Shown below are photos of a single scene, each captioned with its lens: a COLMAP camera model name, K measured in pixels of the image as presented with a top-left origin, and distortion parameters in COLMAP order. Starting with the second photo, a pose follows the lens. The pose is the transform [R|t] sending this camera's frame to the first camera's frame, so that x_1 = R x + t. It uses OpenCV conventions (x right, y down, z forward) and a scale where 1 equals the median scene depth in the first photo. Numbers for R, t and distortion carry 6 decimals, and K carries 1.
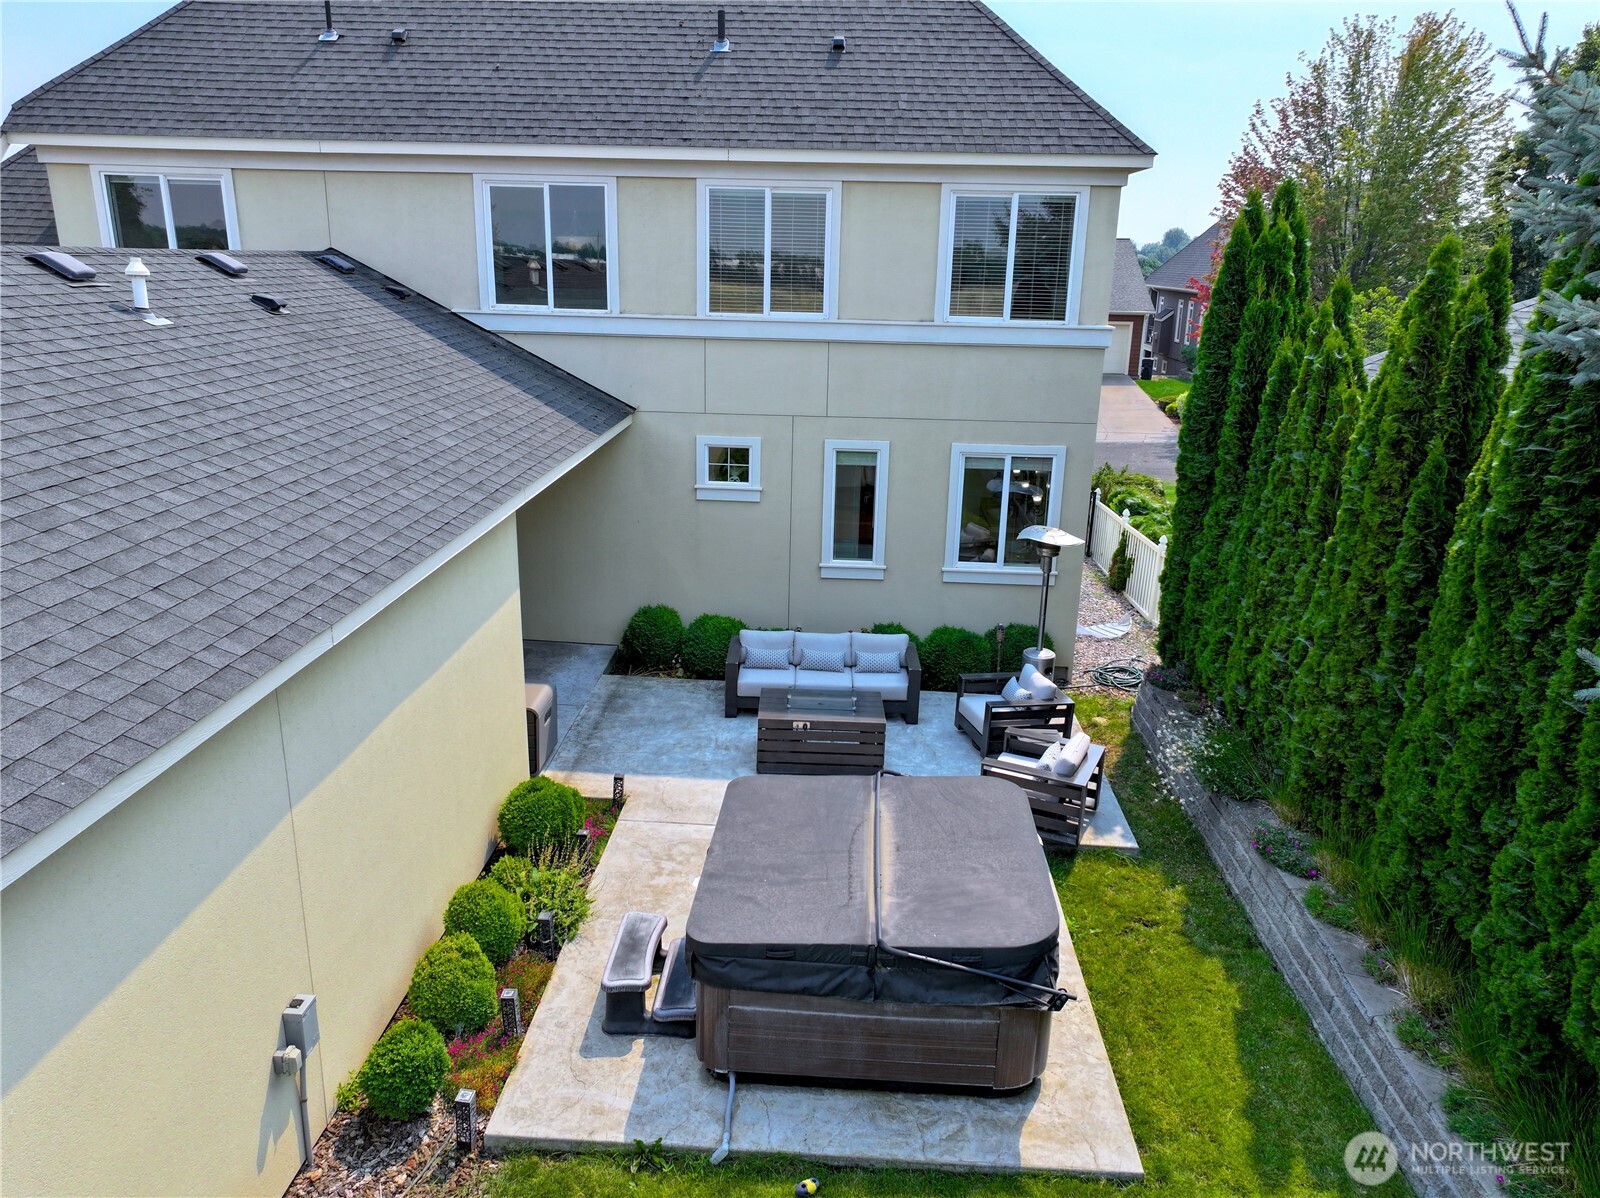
lens RADIAL K [[1118.9, 0, 801.9], [0, 1118.9, 594.8], [0, 0, 1]] dist [0.001488, 0.015661]
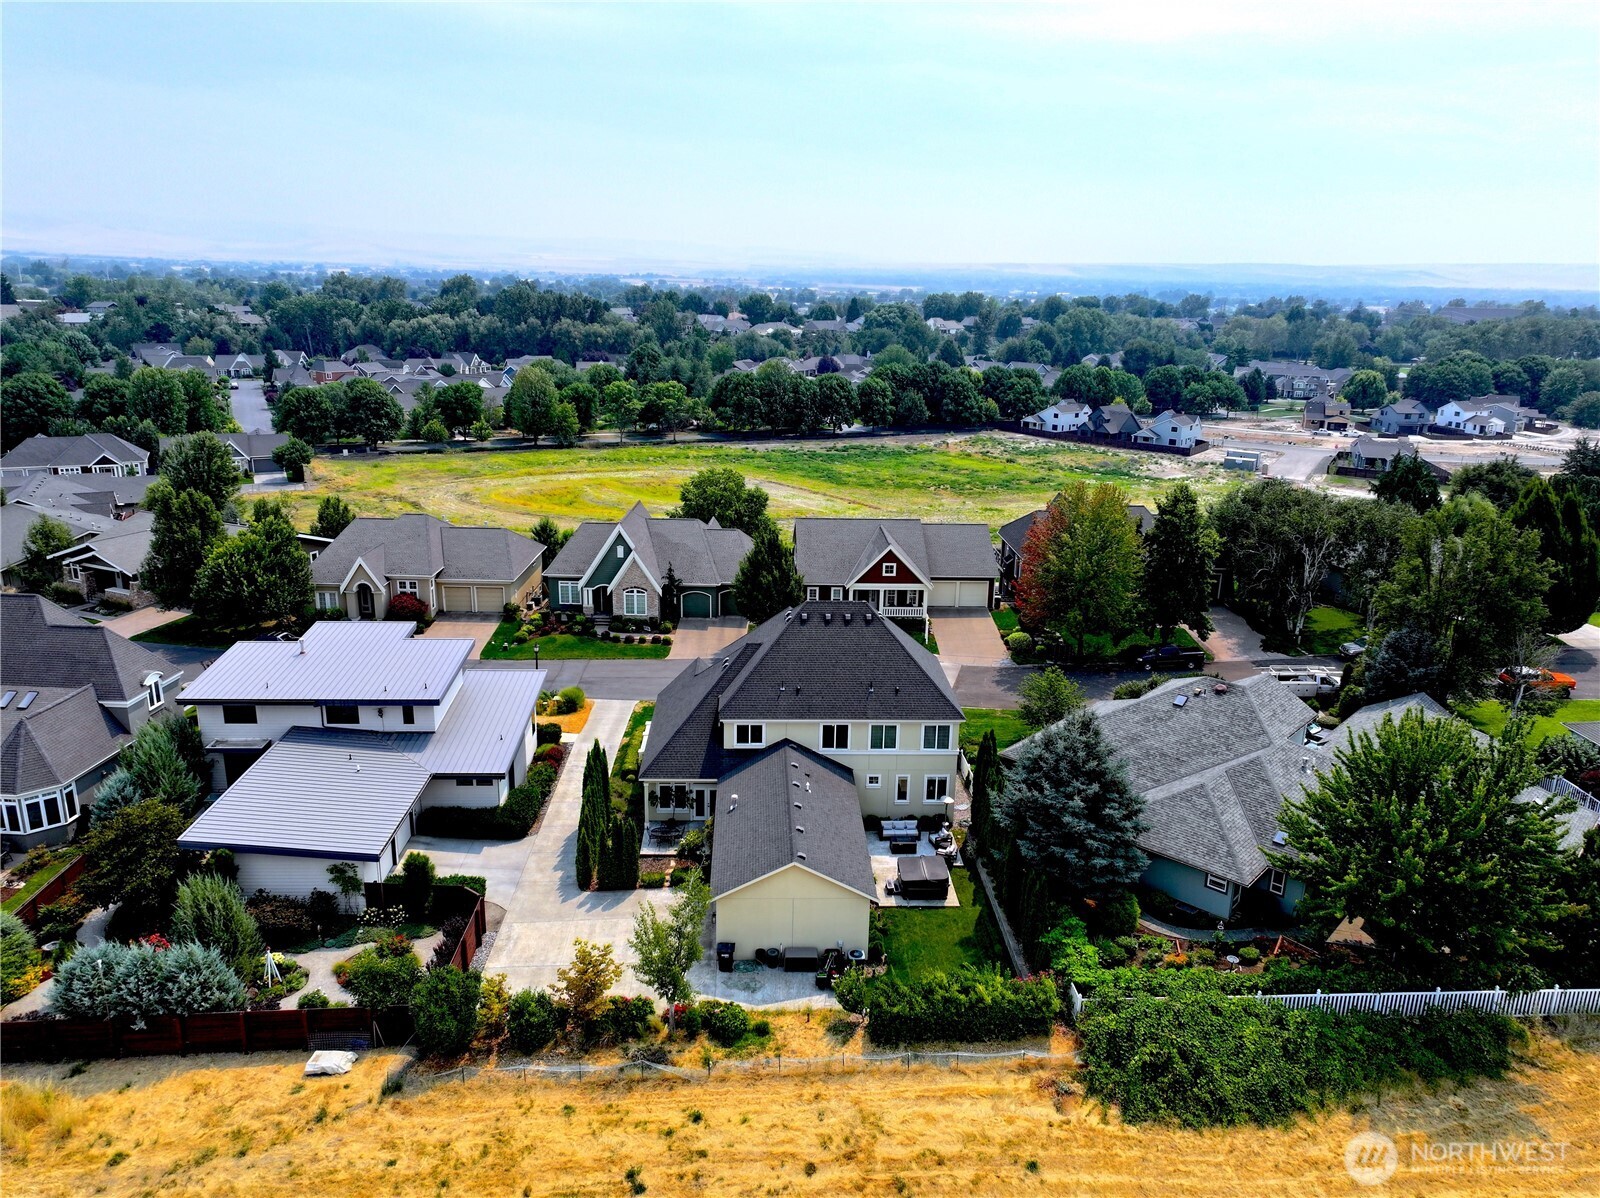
lens RADIAL K [[1118.9, 0, 795.7], [0, 1118.9, 600.1], [0, 0, 1]] dist [0.001488, 0.015661]
pose [[0.996605, -0.028358, 0.077292, -0.799802], [0.029045, 0.999548, -0.007778, -0.926241], [-0.077037, 0.009997, 0.996978, -3.885627]]
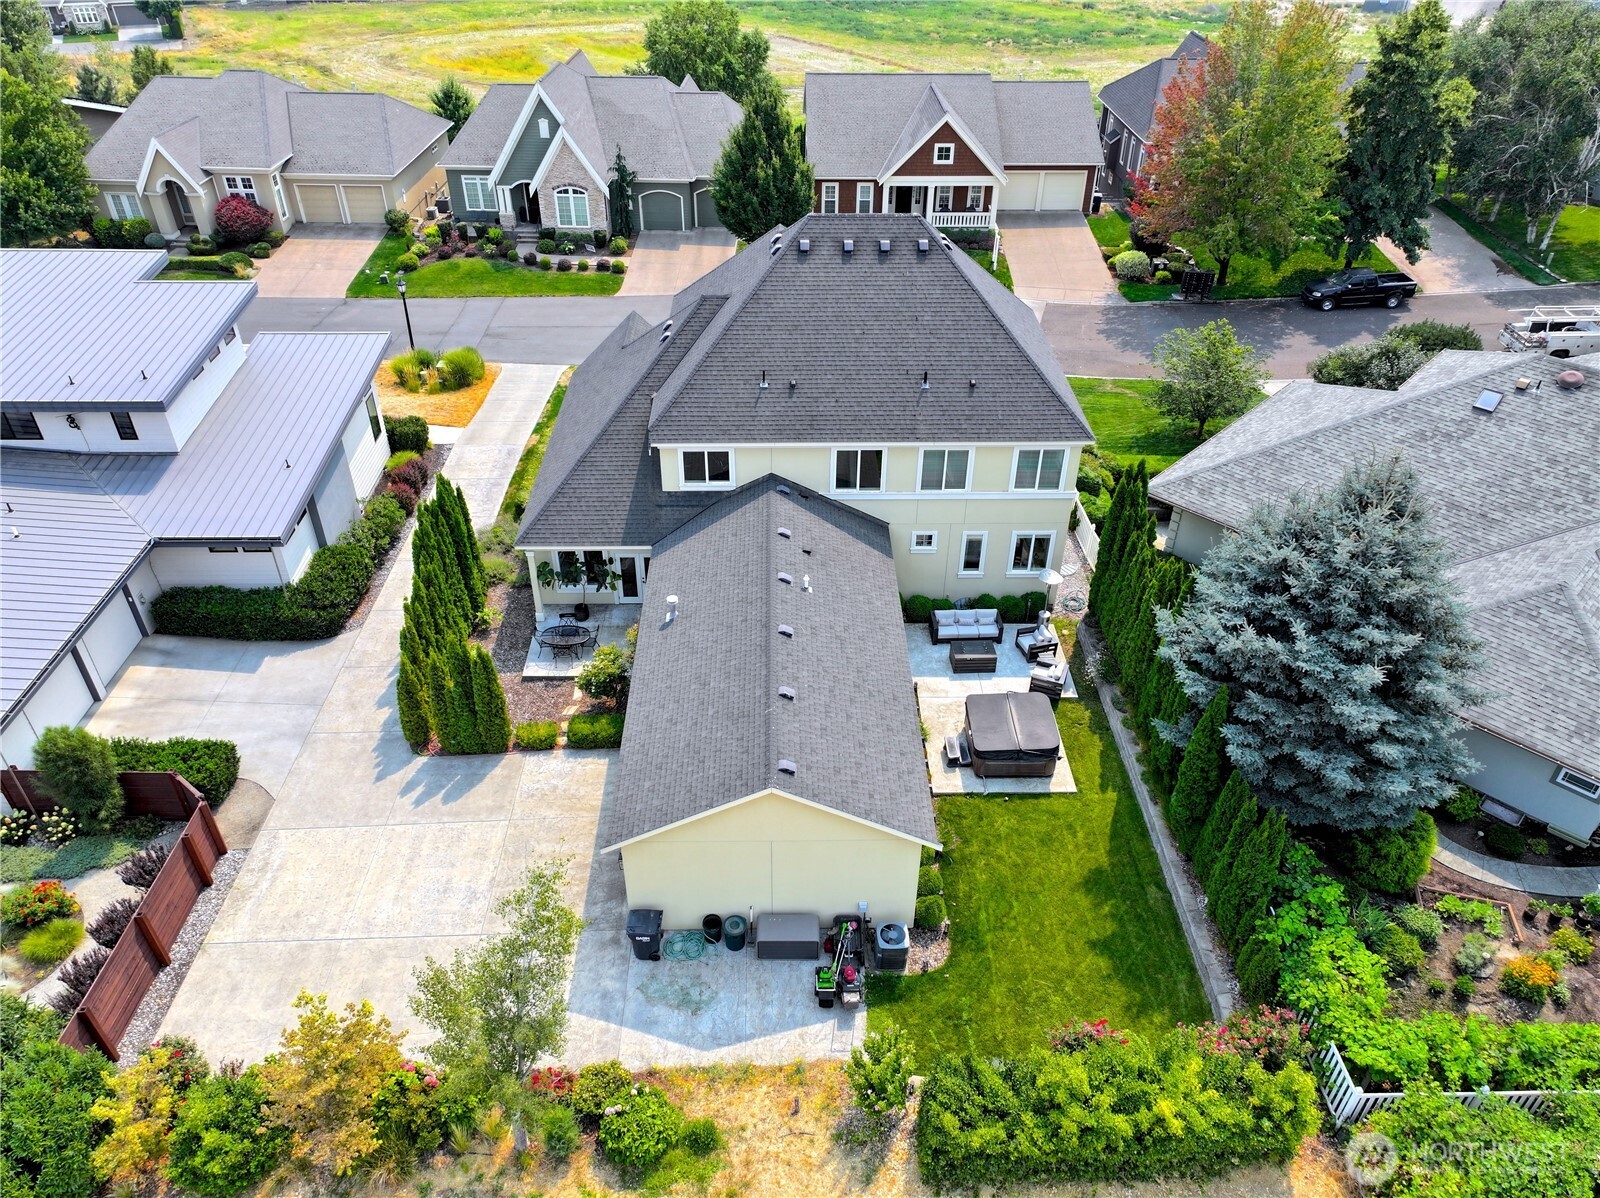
lens RADIAL K [[1118.9, 0, 796.5], [0, 1118.9, 592.1], [0, 0, 1]] dist [0.001488, 0.015661]
pose [[0.997786, -0.052165, 0.041263, -0.542240], [0.035814, 0.944147, 0.327573, -0.988212], [-0.056046, -0.325370, 0.943924, -1.647517]]
